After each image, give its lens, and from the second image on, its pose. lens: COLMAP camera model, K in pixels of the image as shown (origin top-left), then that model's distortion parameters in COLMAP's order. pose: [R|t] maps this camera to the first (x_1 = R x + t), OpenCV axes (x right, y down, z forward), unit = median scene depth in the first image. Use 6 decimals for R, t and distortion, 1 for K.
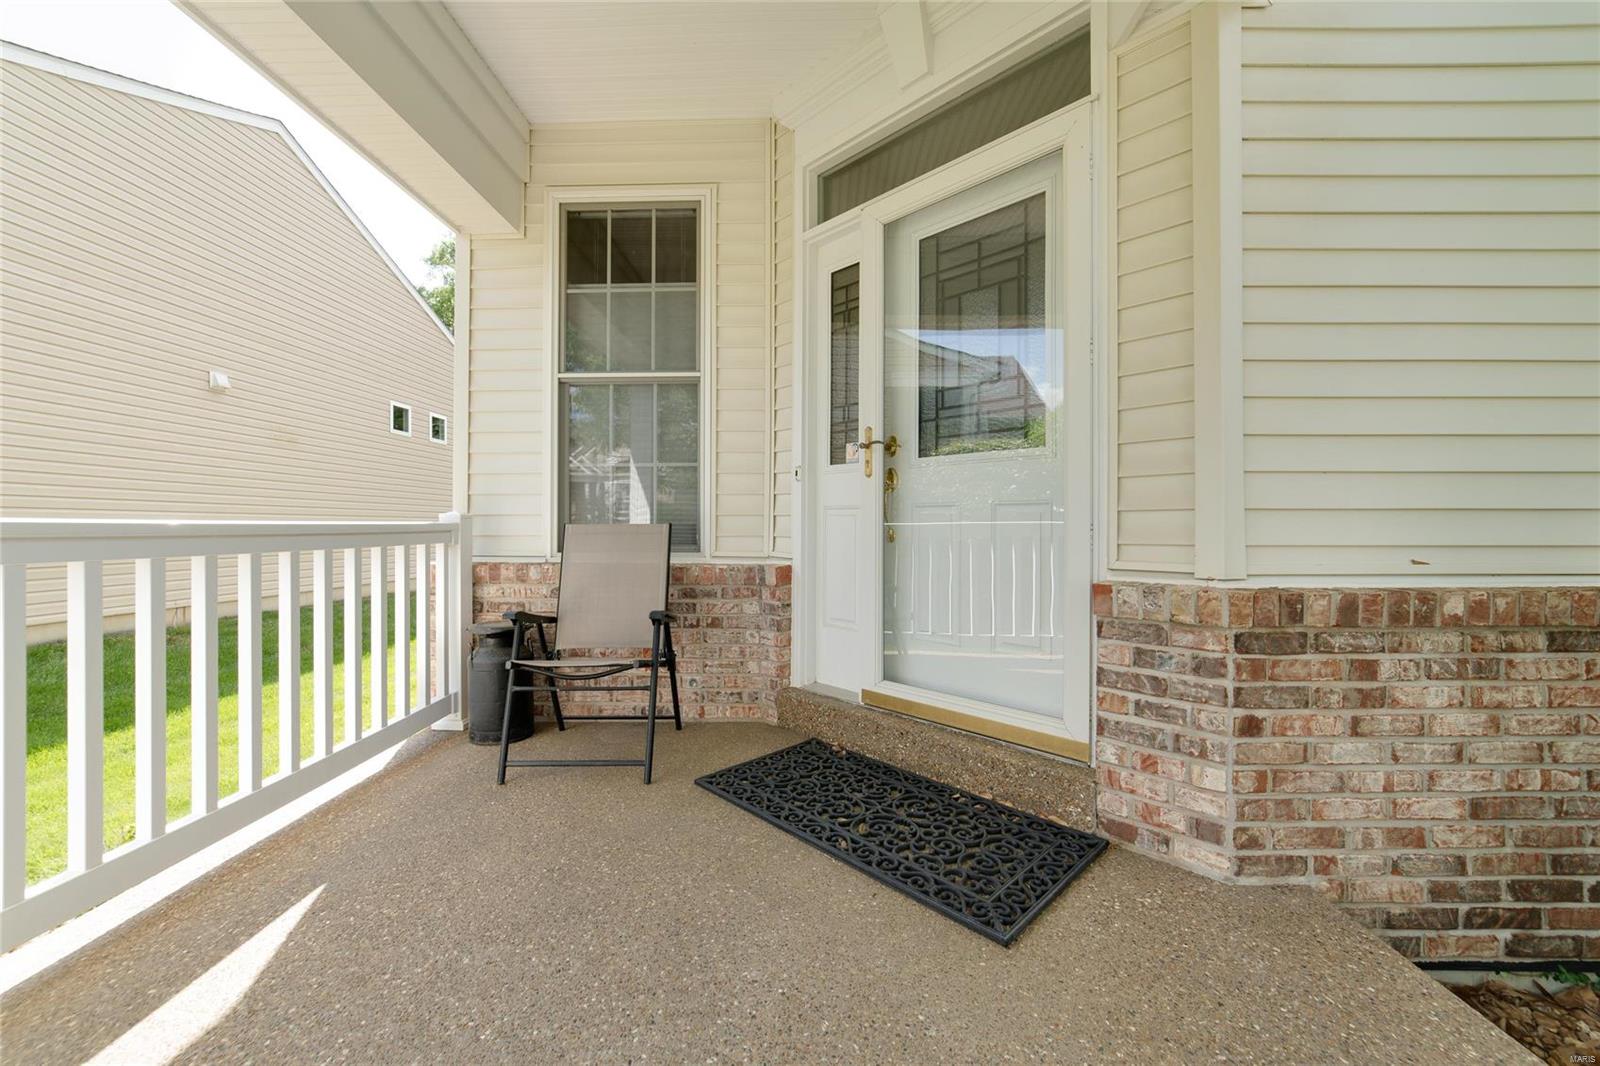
lens RADIAL K [[625.1, 0, 806.5], [0, 625.1, 525.0], [0, 0, 1]] dist [-0.020945, 0.005779]
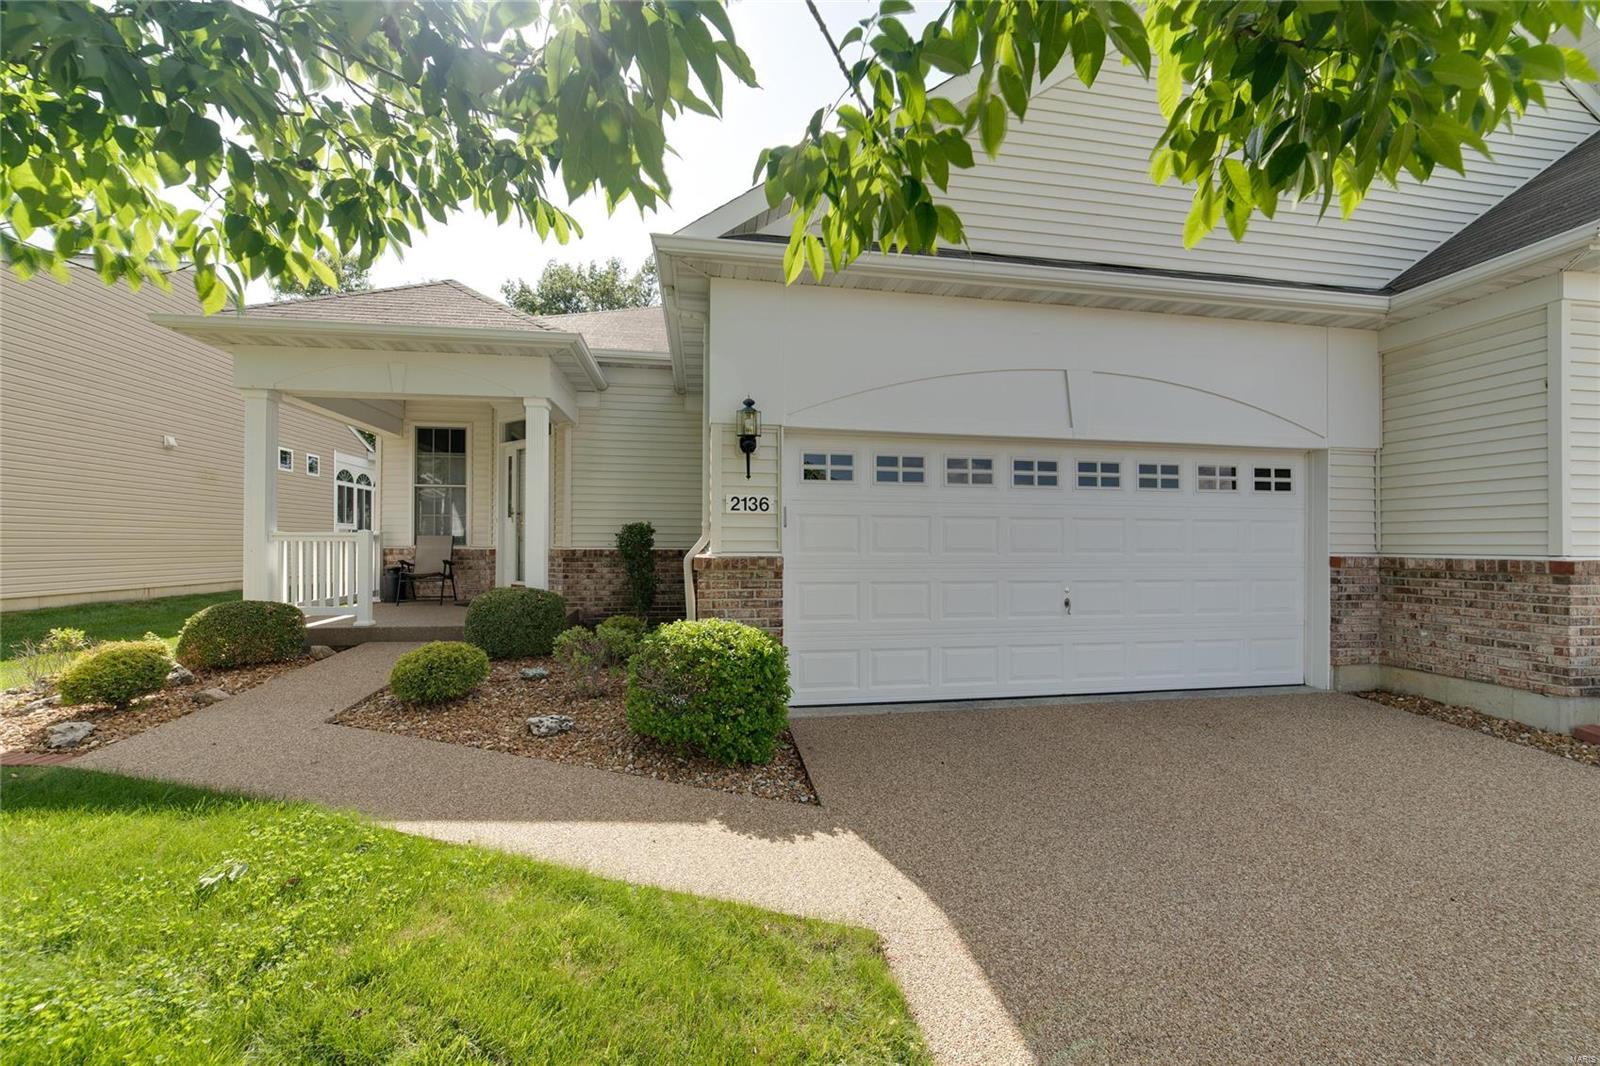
lens RADIAL K [[625.1, 0, 801.8], [0, 625.1, 540.8], [0, 0, 1]] dist [-0.020945, 0.005779]
pose [[0.981808, 0.005683, 0.189792, 0.899236], [-0.005821, 0.999983, 0.000172, 0.012945], [-0.189787, -0.001274, 0.981824, -2.375022]]
